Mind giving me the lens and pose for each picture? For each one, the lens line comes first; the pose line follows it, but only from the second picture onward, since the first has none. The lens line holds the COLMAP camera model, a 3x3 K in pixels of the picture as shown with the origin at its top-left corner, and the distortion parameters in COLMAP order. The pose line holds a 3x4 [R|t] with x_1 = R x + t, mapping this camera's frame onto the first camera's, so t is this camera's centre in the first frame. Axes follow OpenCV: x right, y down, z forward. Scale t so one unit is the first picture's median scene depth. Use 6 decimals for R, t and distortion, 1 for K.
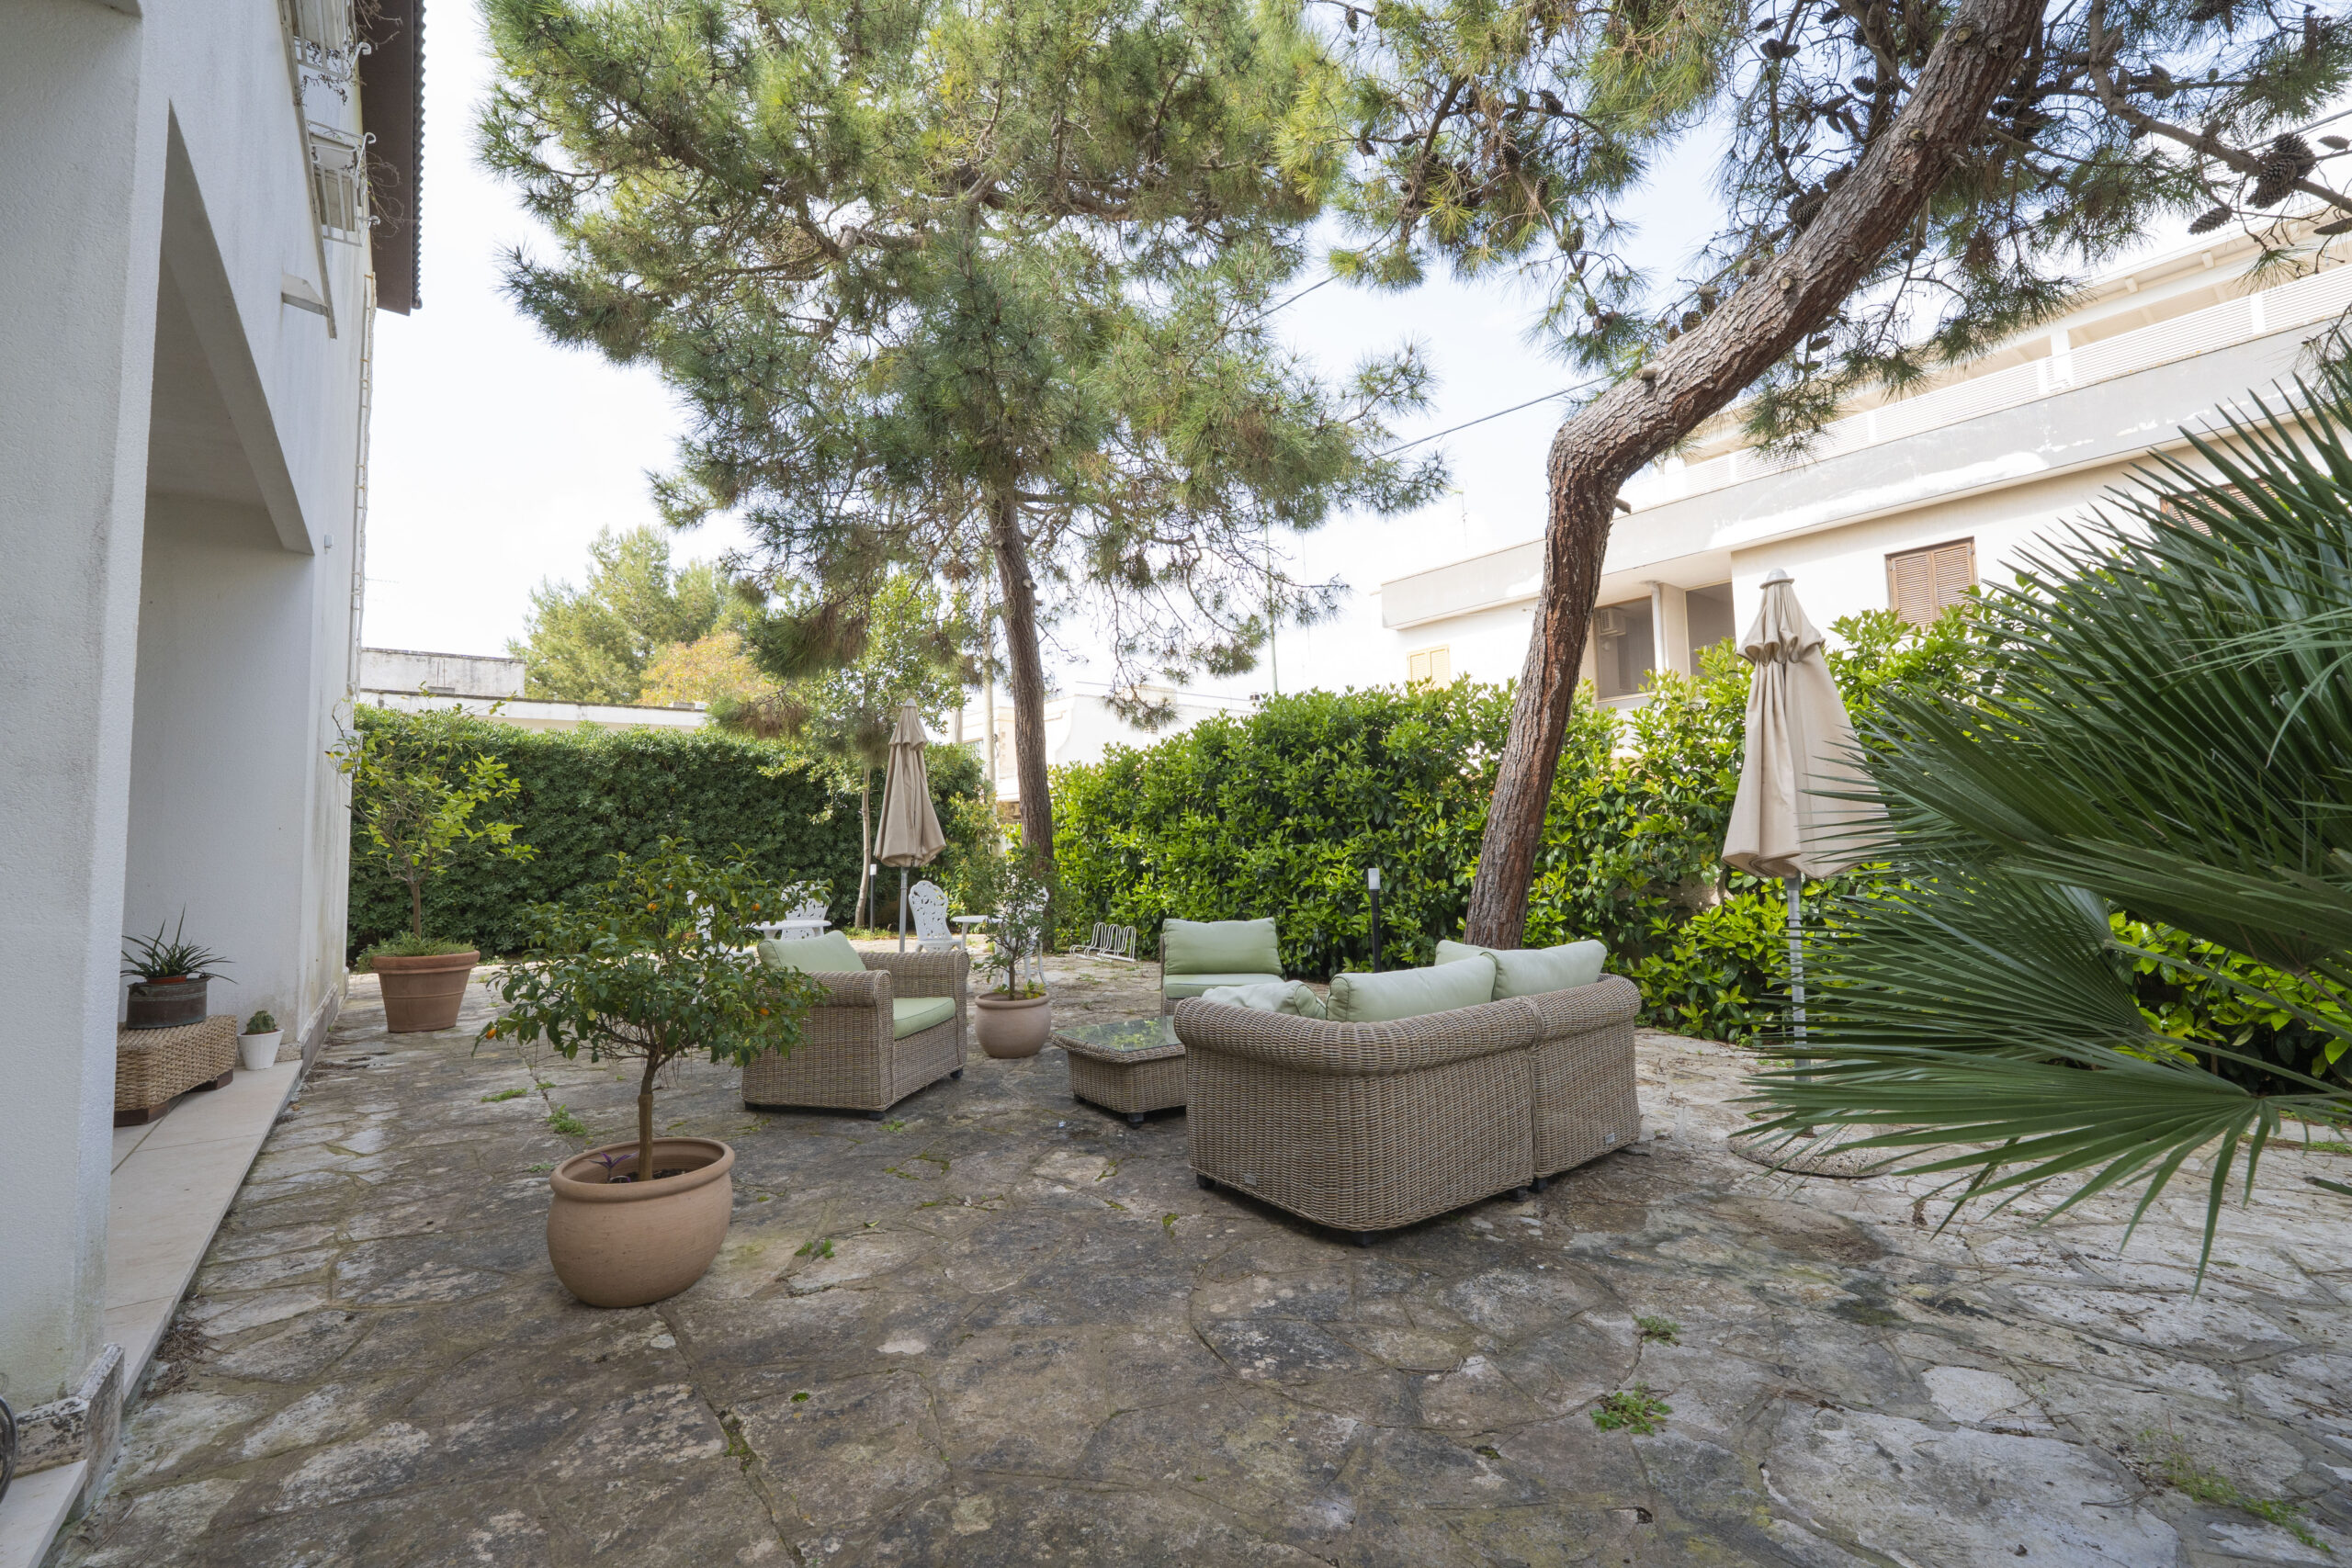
lens RADIAL K [[951.6, 0, 1174.5], [0, 951.6, 779.9], [0, 0, 1]] dist [-0.007617, -0.001275]
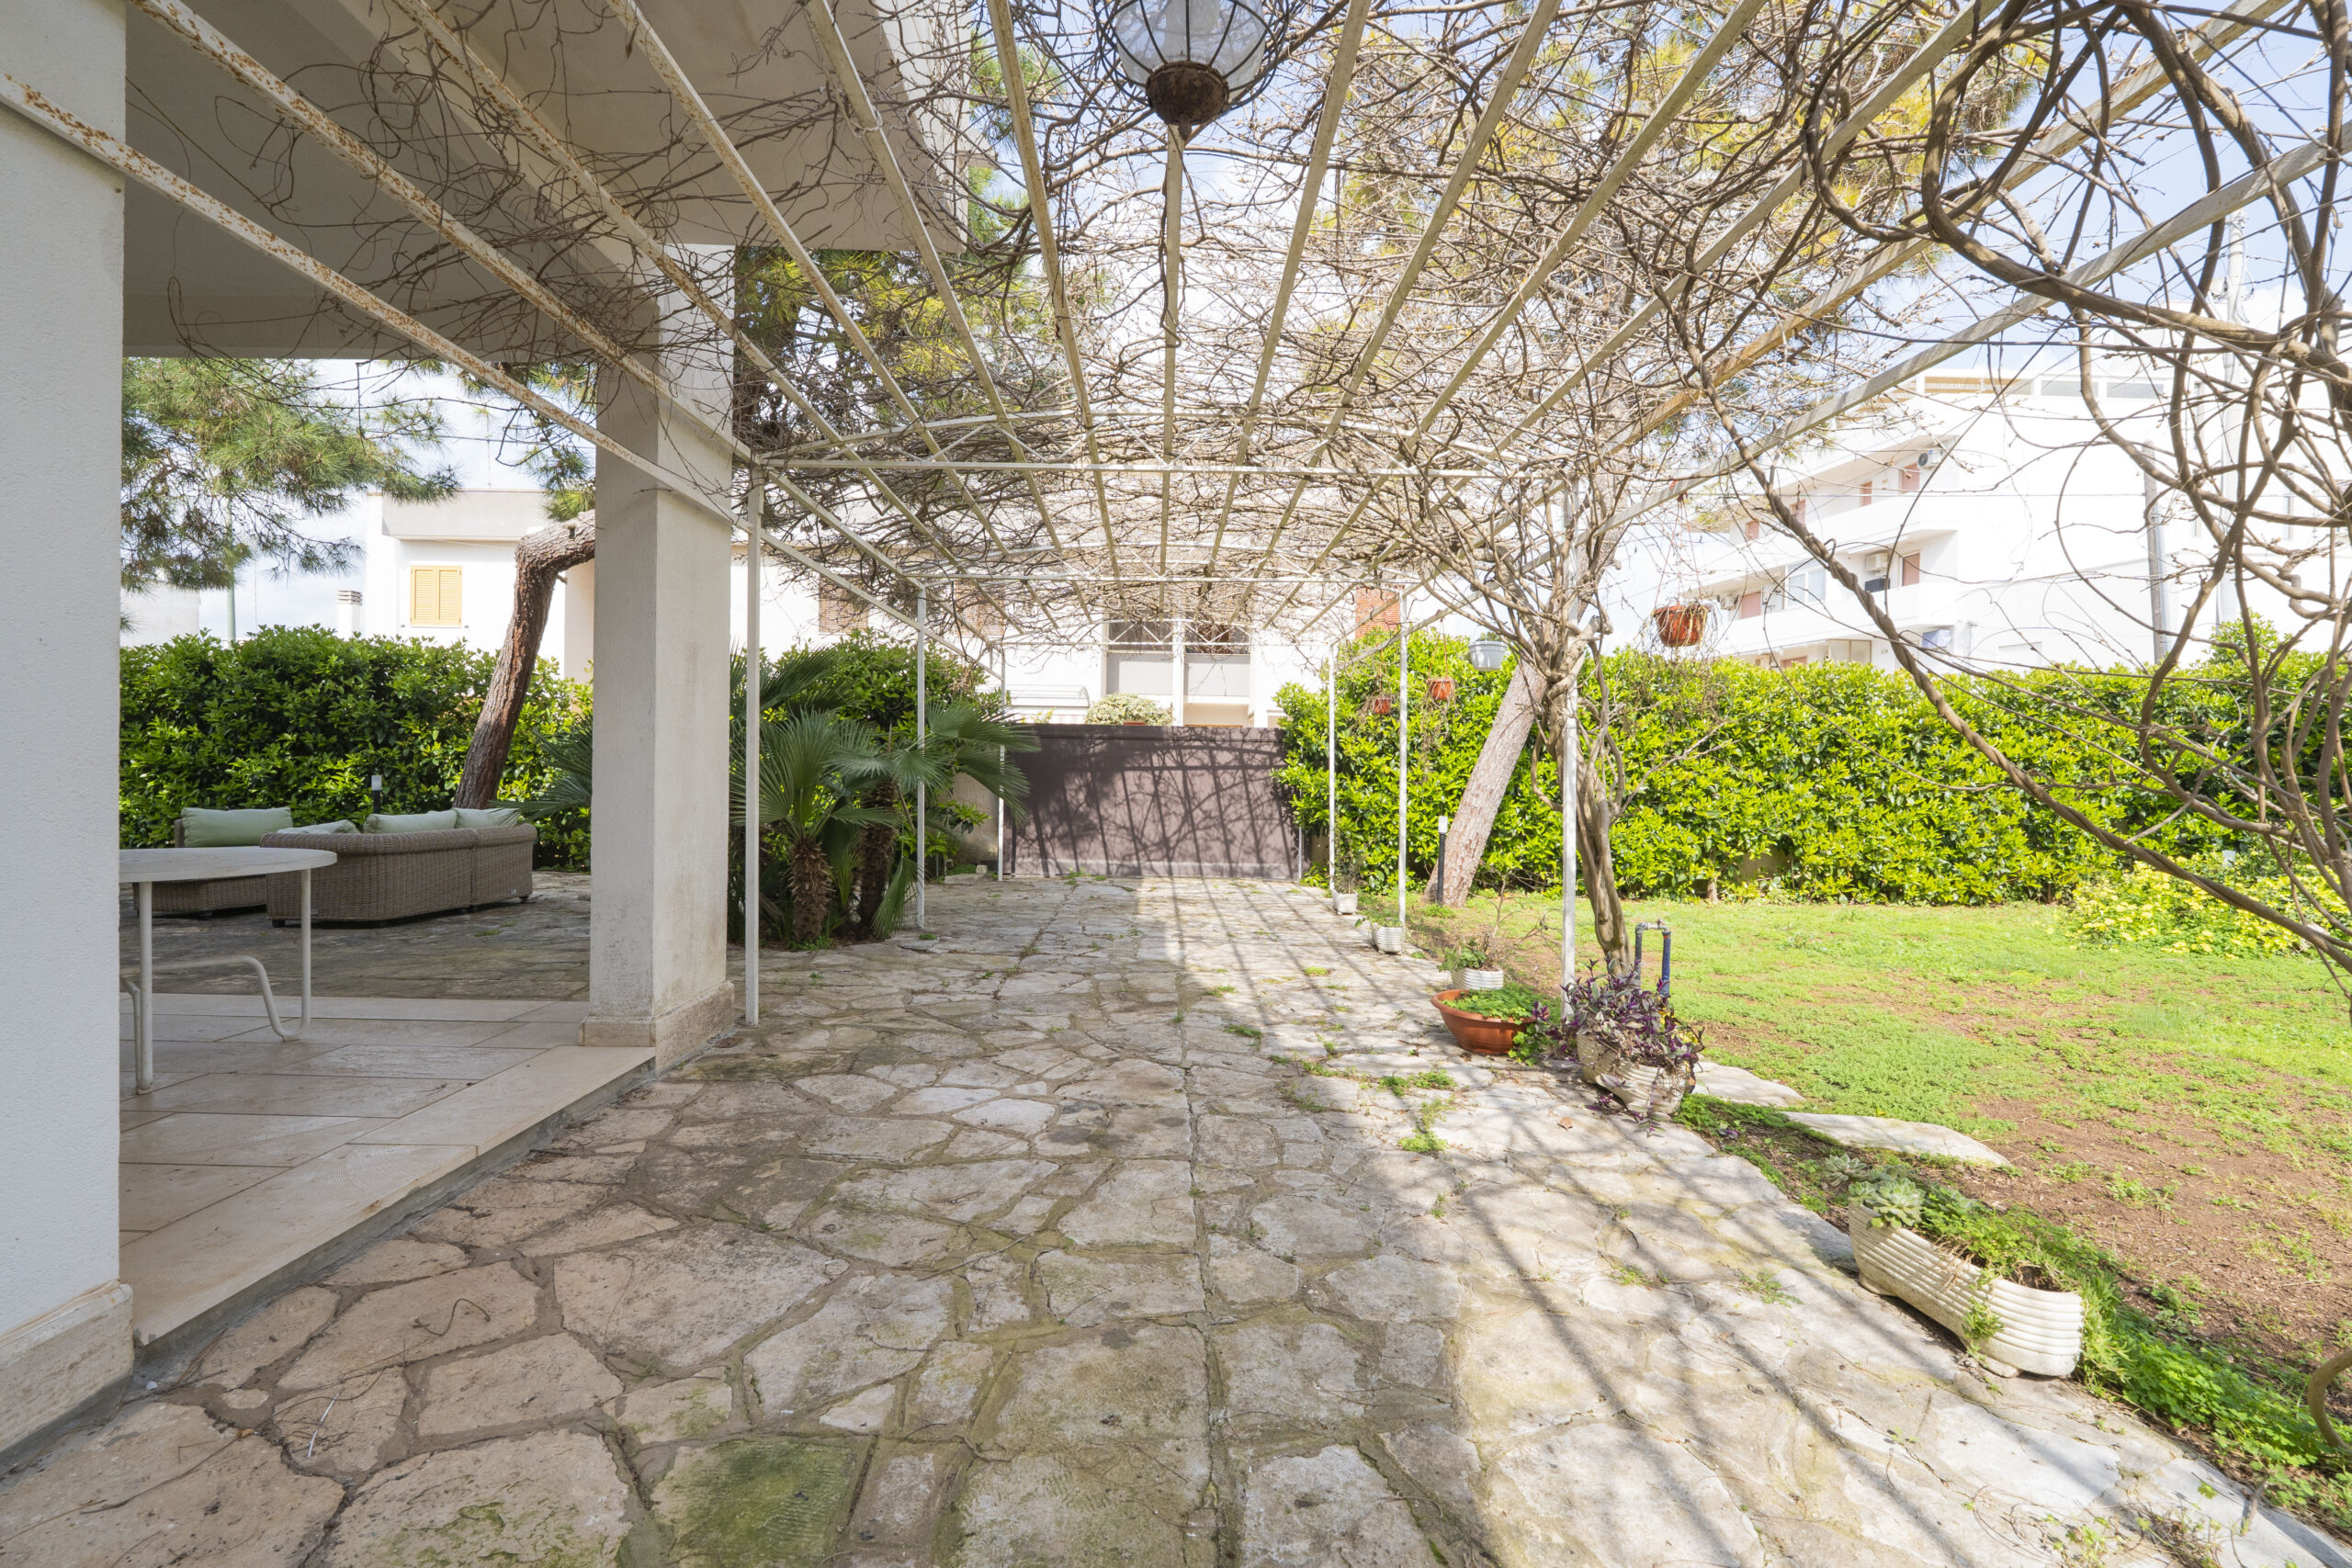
lens RADIAL K [[986.7, 0, 1173.6], [0, 986.7, 777.9], [0, 0, 1]] dist [-0.011514, -0.000113]
pose [[0.612548, 0.023683, 0.790079, -0.187036], [-0.082306, 0.996029, 0.033955, -0.043558], [-0.786137, -0.085827, 0.612064, -0.714389]]
